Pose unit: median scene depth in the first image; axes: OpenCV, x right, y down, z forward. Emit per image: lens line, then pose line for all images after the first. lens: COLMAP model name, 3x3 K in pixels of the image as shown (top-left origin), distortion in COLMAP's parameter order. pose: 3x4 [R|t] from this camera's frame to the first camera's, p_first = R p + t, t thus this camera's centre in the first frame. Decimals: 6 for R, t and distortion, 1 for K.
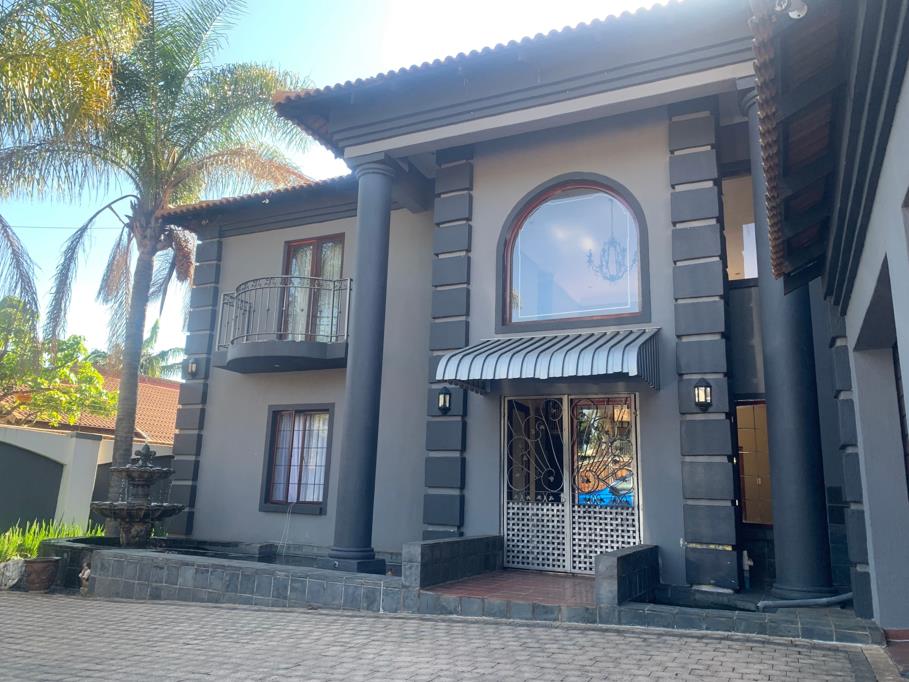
lens RADIAL K [[696.0, 0, 455.4], [0, 696.0, 327.5], [0, 0, 1]] dist [0.068611, 0.000474]
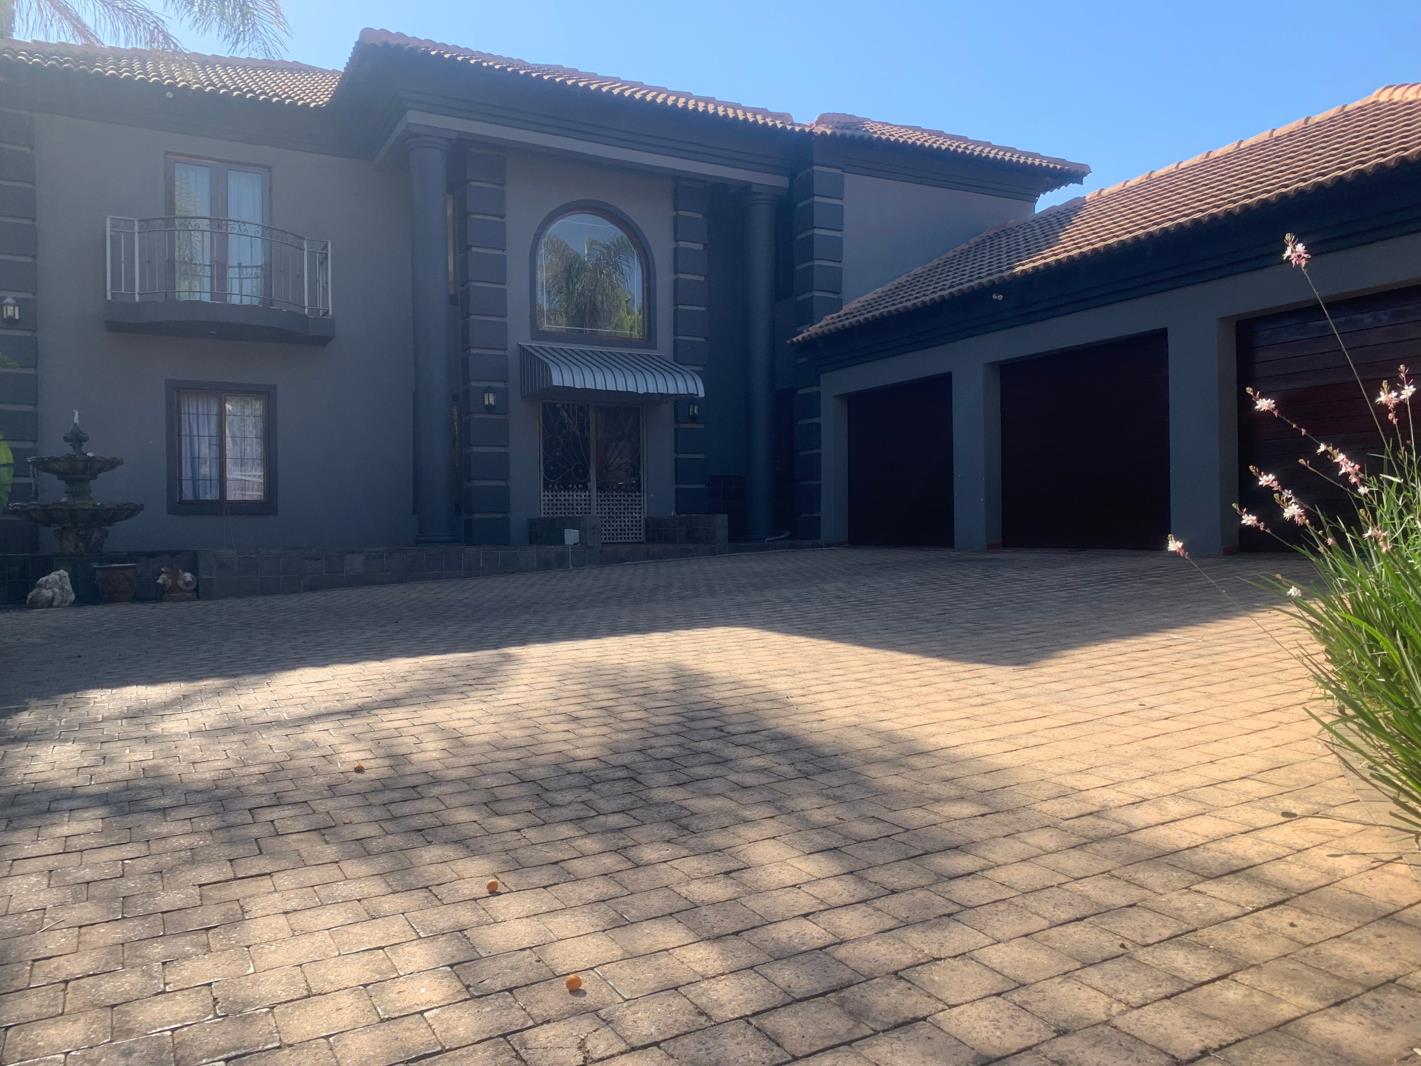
lens RADIAL K [[1035.0, 0, 710.5], [0, 1035.0, 533.0], [0, 0, 1]] dist [0.001436, -0.000172]
pose [[0.582697, -0.048960, 0.811213, -1.155534], [-0.158437, 0.972187, 0.172482, -0.021332], [-0.797096, -0.229031, 0.558733, -0.191658]]
